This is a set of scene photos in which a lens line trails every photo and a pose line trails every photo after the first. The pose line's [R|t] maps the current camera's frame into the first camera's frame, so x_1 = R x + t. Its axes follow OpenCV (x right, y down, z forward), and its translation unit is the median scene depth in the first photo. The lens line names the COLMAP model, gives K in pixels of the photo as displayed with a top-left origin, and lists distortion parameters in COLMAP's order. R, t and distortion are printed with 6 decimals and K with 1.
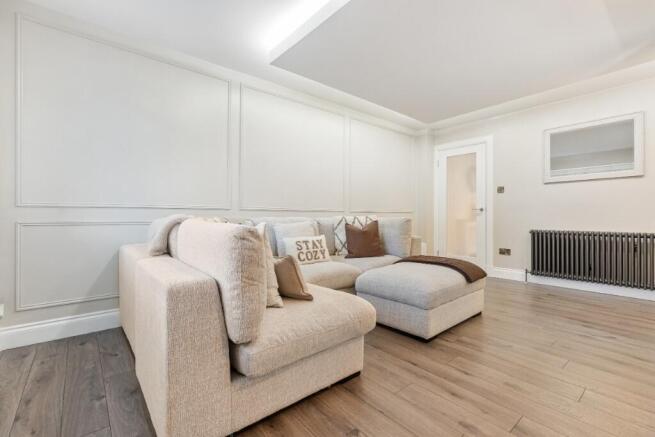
lens RADIAL K [[292.4, 0, 327.5], [0, 292.4, 218.5], [0, 0, 1]] dist [0.001822, 0.000167]
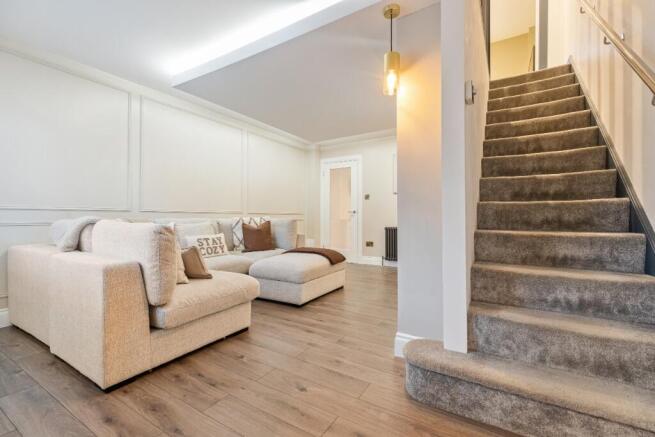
lens RADIAL K [[292.4, 0, 327.5], [0, 292.4, 218.5], [0, 0, 1]] dist [0.001822, 0.000167]
pose [[0.949503, -0.002095, 0.313750, 0.023873], [0.002891, 0.999994, -0.002073, 0.000846], [-0.313743, 0.002876, 0.949503, -0.332854]]
